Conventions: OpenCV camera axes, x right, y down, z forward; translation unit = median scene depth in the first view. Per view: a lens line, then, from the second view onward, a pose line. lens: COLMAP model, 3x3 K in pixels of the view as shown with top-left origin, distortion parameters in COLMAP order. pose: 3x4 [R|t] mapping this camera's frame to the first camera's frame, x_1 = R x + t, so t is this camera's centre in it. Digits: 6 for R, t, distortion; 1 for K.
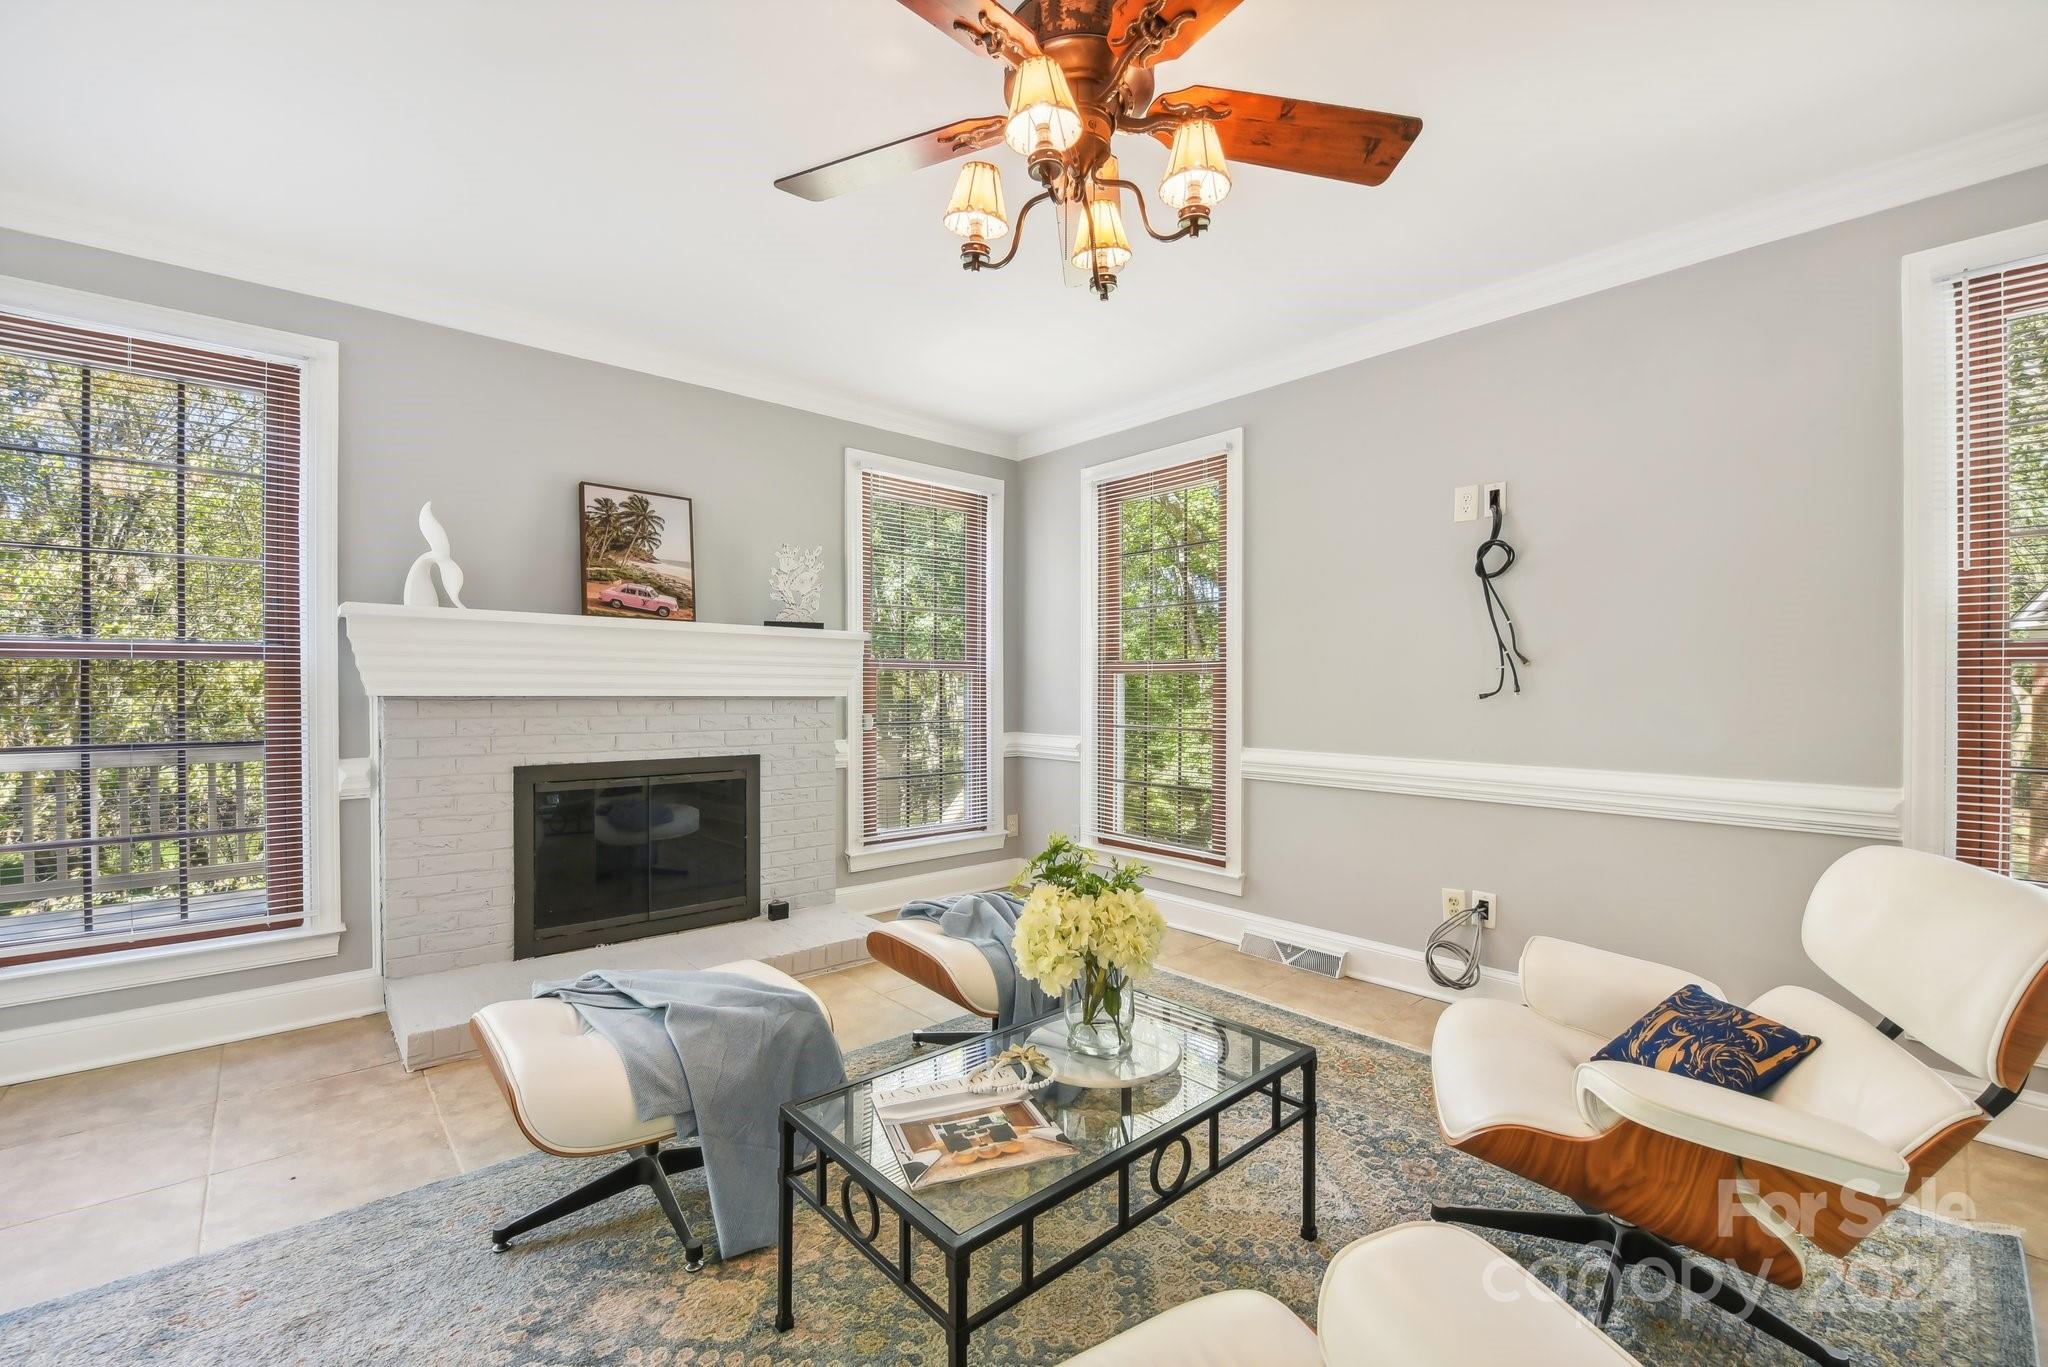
lens RADIAL K [[846.6, 0, 1019.6], [0, 846.6, 697.3], [0, 0, 1]] dist [-0.015203, -0.000285]
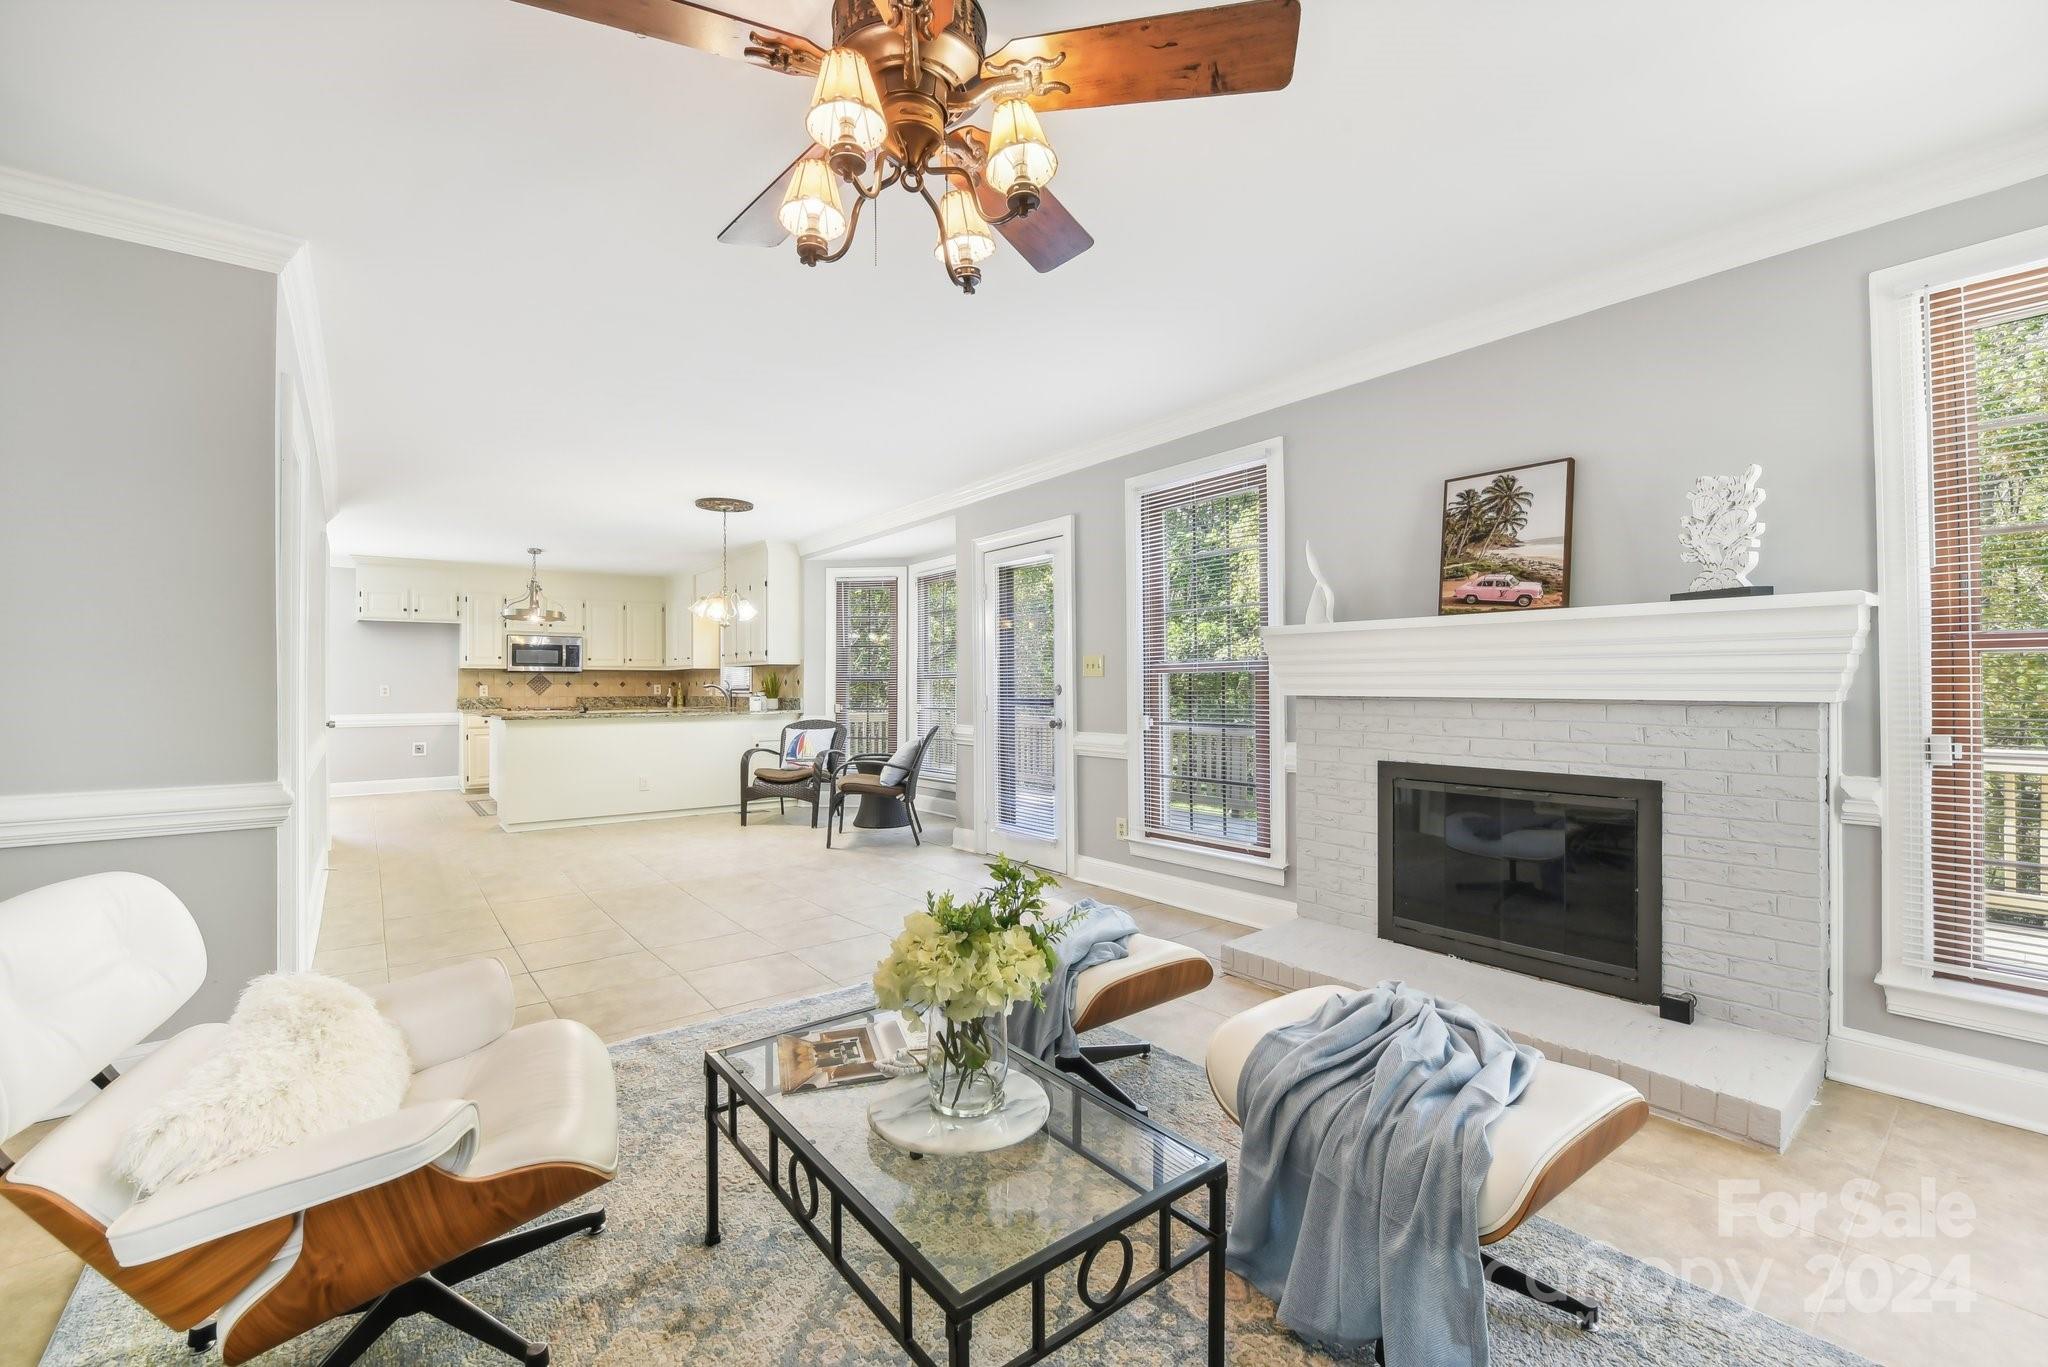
lens RADIAL K [[846.6, 0, 1031.9], [0, 846.6, 683.0], [0, 0, 1]] dist [-0.015203, -0.000285]
pose [[-0.056980, -0.006323, -0.998355, 0.474229], [-0.008216, 0.999949, -0.005865, -0.007888], [0.998342, 0.007869, -0.057029, 0.549363]]
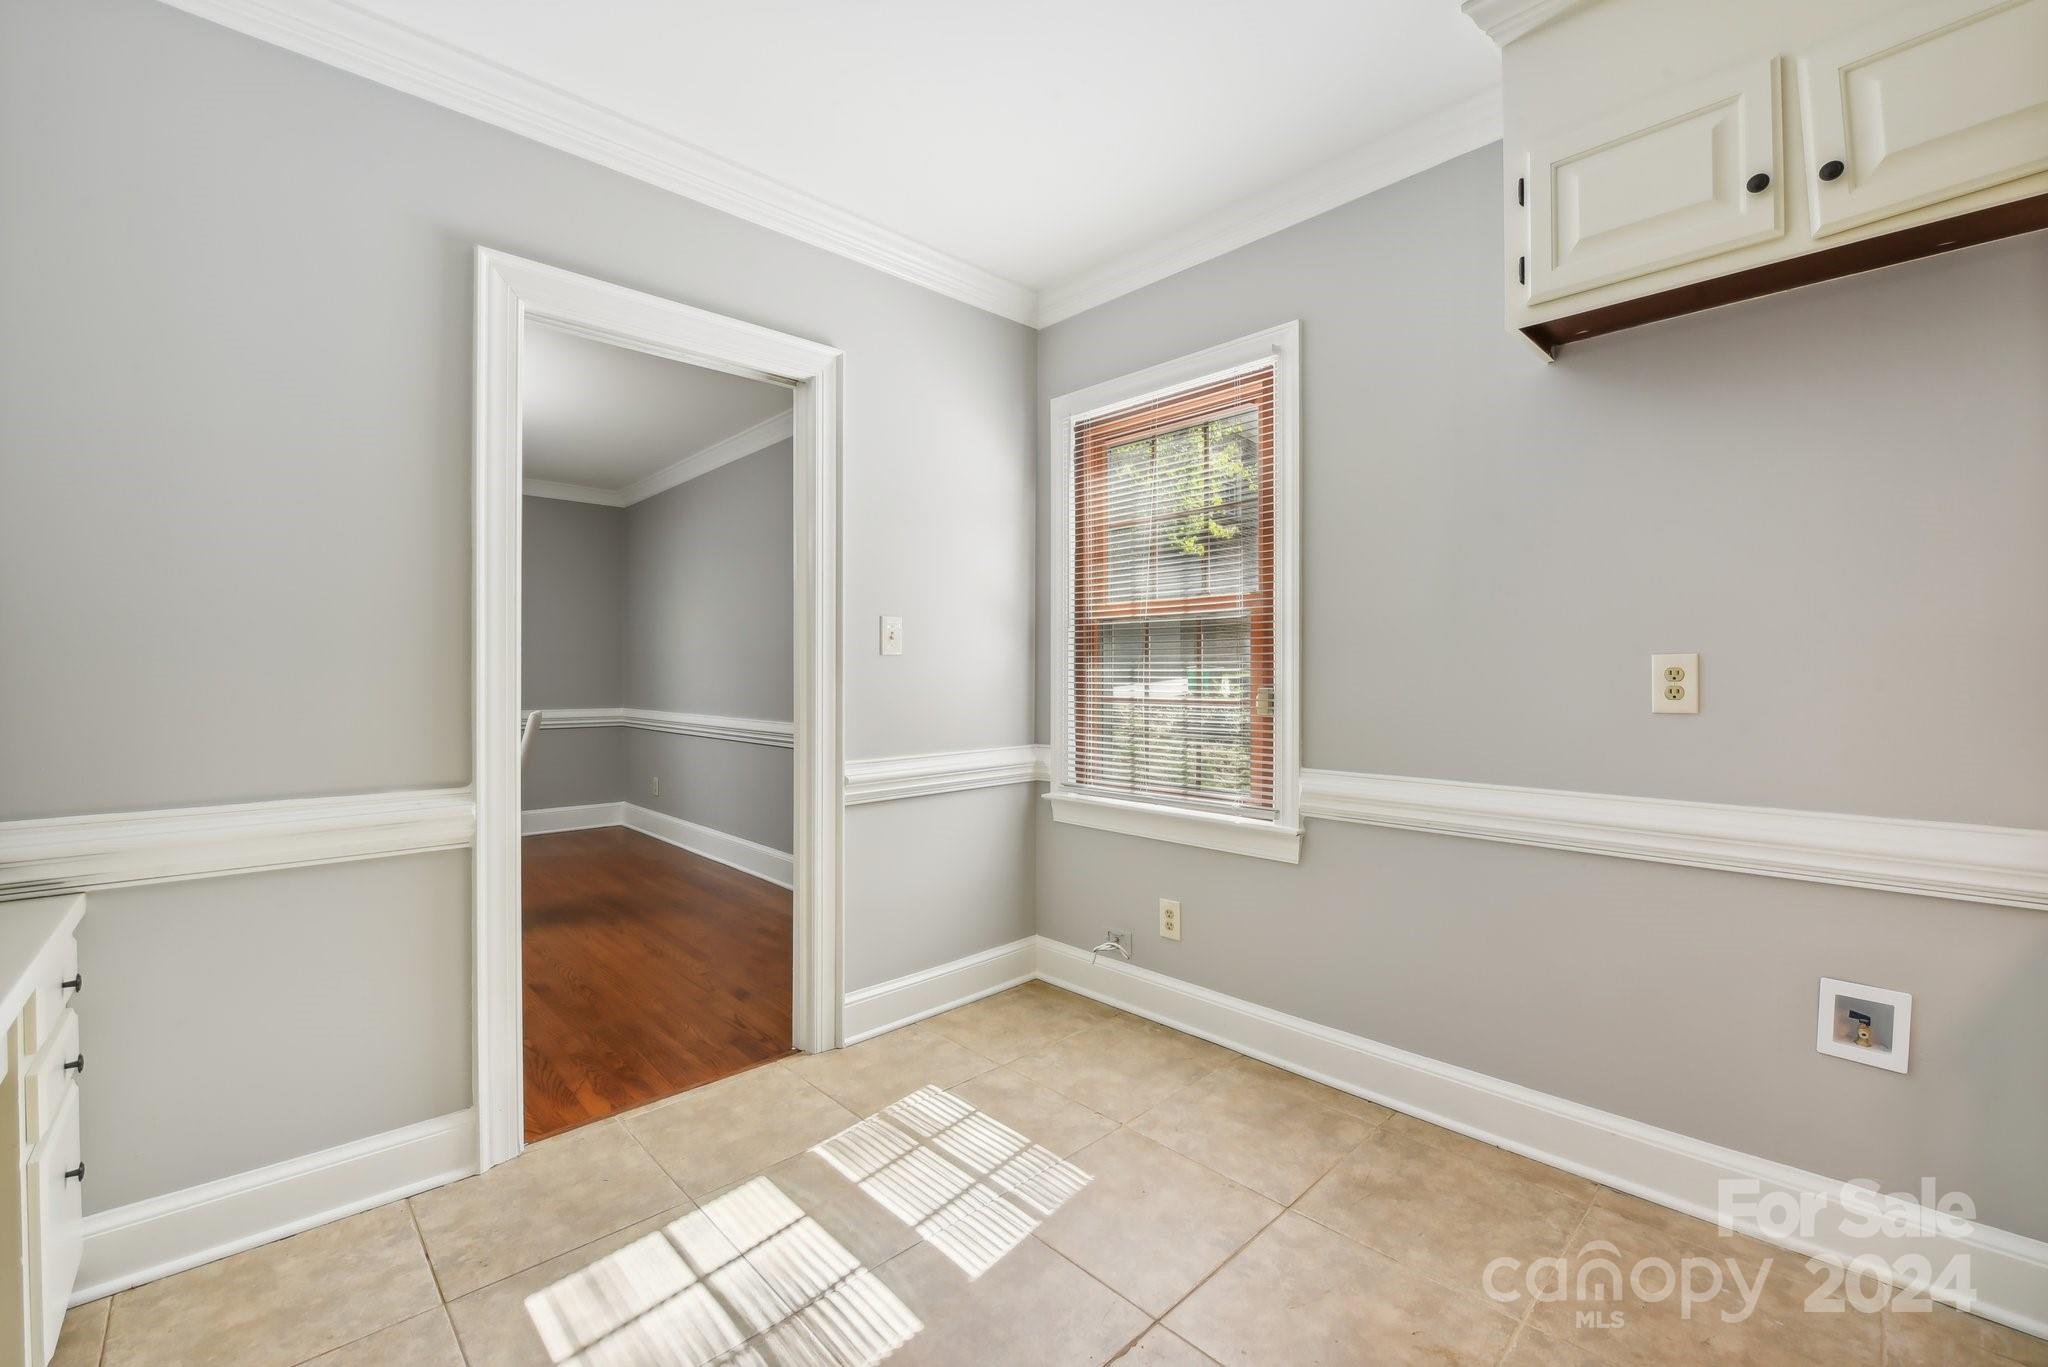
lens RADIAL K [[846.6, 0, 1028.5], [0, 846.6, 685.0], [0, 0, 1]] dist [-0.015203, -0.000285]
pose [[-0.999306, -0.002325, -0.037166, -1.624566], [-0.003264, 0.999676, 0.025239, 0.007467], [0.037095, 0.025343, -0.998990, -1.126507]]
